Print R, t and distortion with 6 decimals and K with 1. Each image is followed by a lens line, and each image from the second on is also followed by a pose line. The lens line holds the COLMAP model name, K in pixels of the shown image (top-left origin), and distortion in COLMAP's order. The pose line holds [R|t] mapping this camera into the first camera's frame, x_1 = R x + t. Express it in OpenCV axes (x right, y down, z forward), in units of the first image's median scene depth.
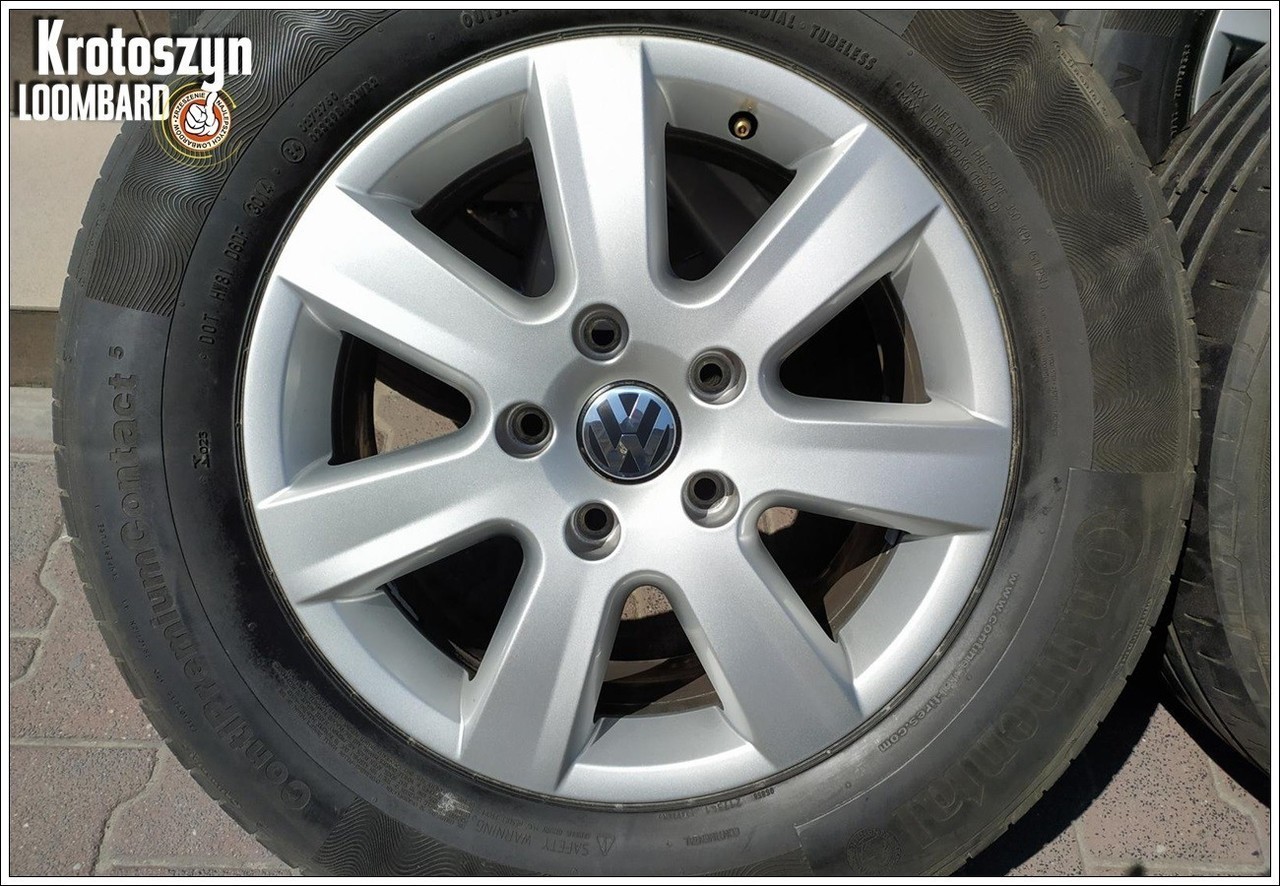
lens RADIAL K [[934.8, 0, 640.0], [0, 934.8, 443.0], [0, 0, 1]] dist [0.050443, -0.064668]
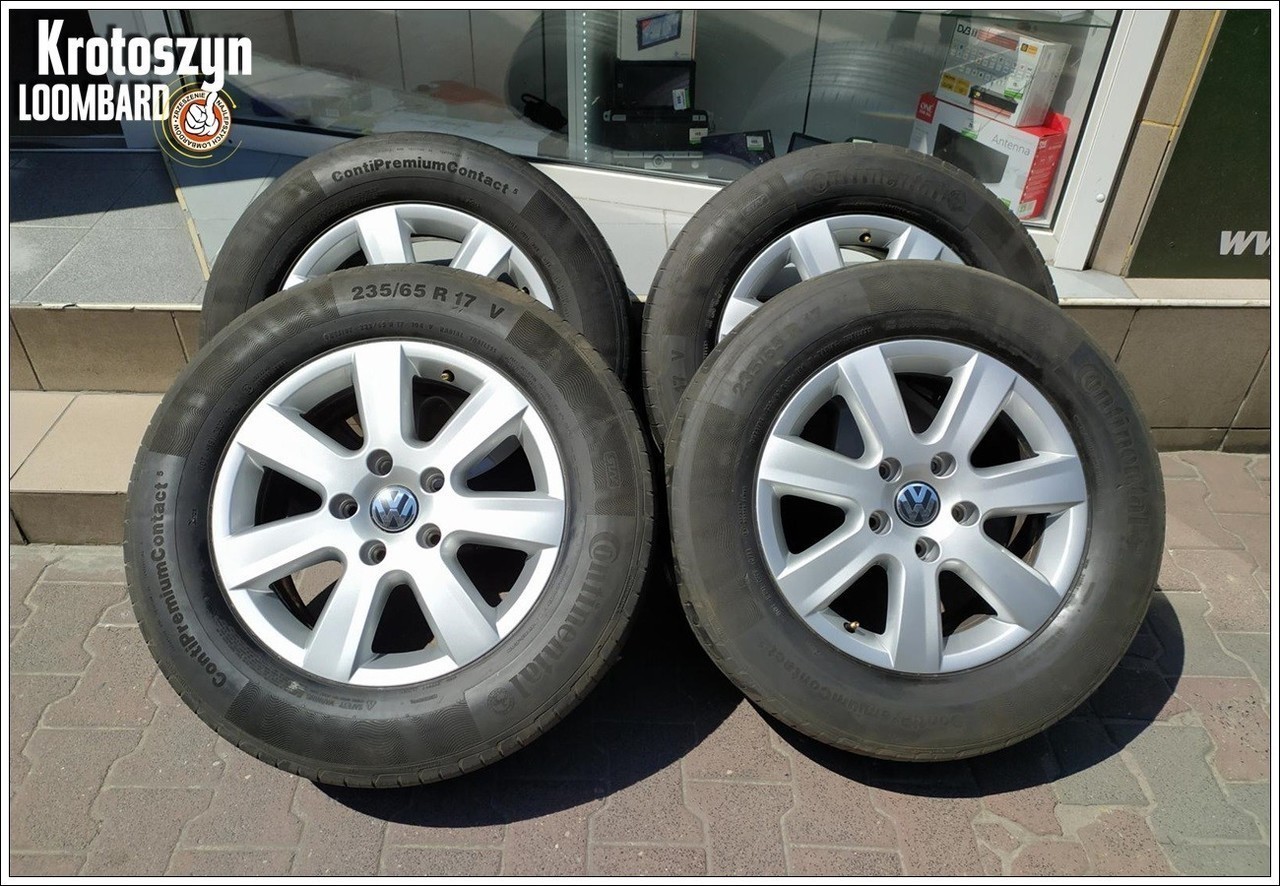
lens RADIAL K [[885.0, 0, 640.0], [0, 885.0, 443.0], [0, 0, 1]] dist [0.053075, -0.060141]
pose [[0.999319, -0.022795, 0.029001, 0.509047], [0.030286, 0.955853, -0.292280, 0.468186], [-0.021058, 0.292959, 0.955893, -1.042678]]
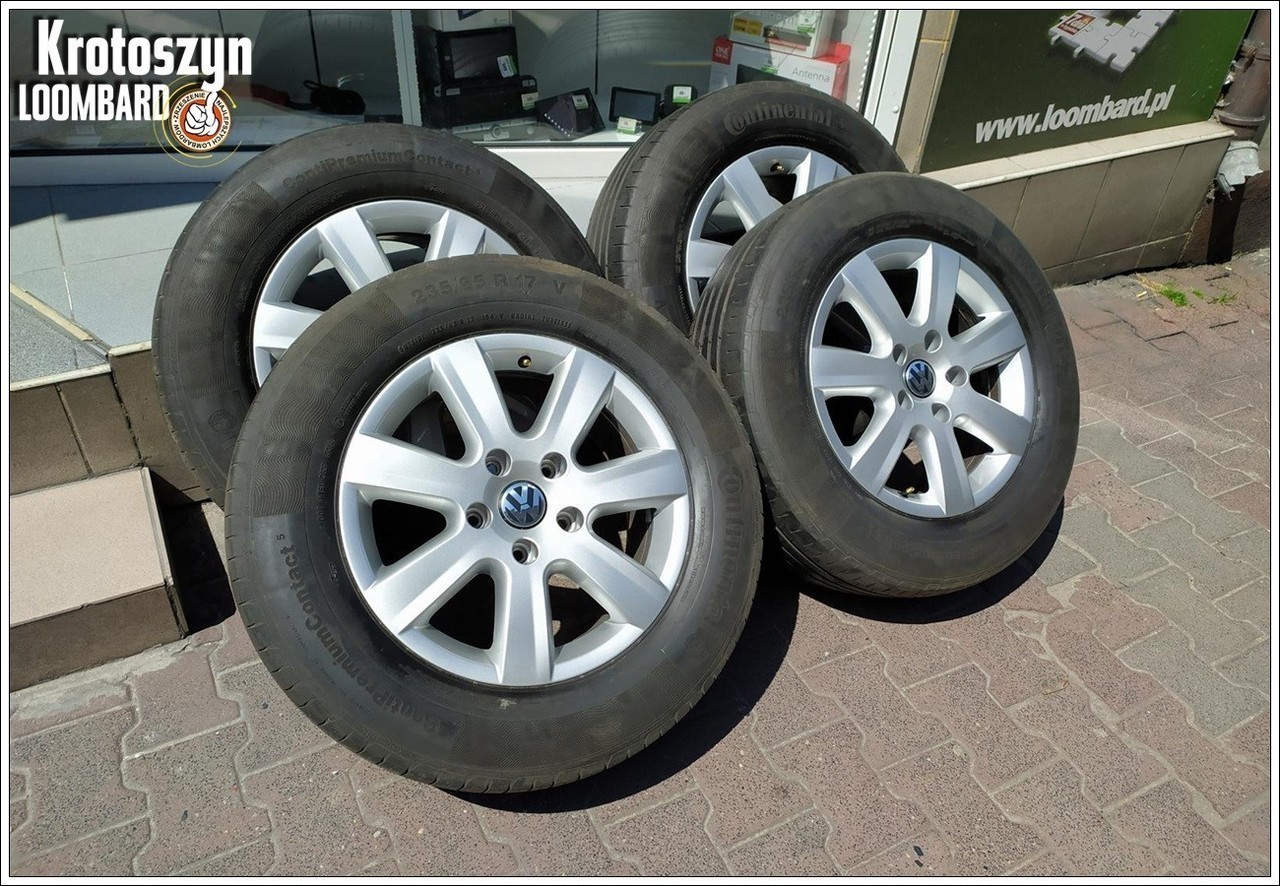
lens RADIAL K [[885.0, 0, 640.0], [0, 885.0, 443.0], [0, 0, 1]] dist [0.053075, -0.060141]
pose [[0.879450, -0.280922, 0.384254, -0.518785], [0.371986, 0.909288, -0.186607, 0.339239], [-0.296975, 0.307048, 0.904172, -0.949613]]
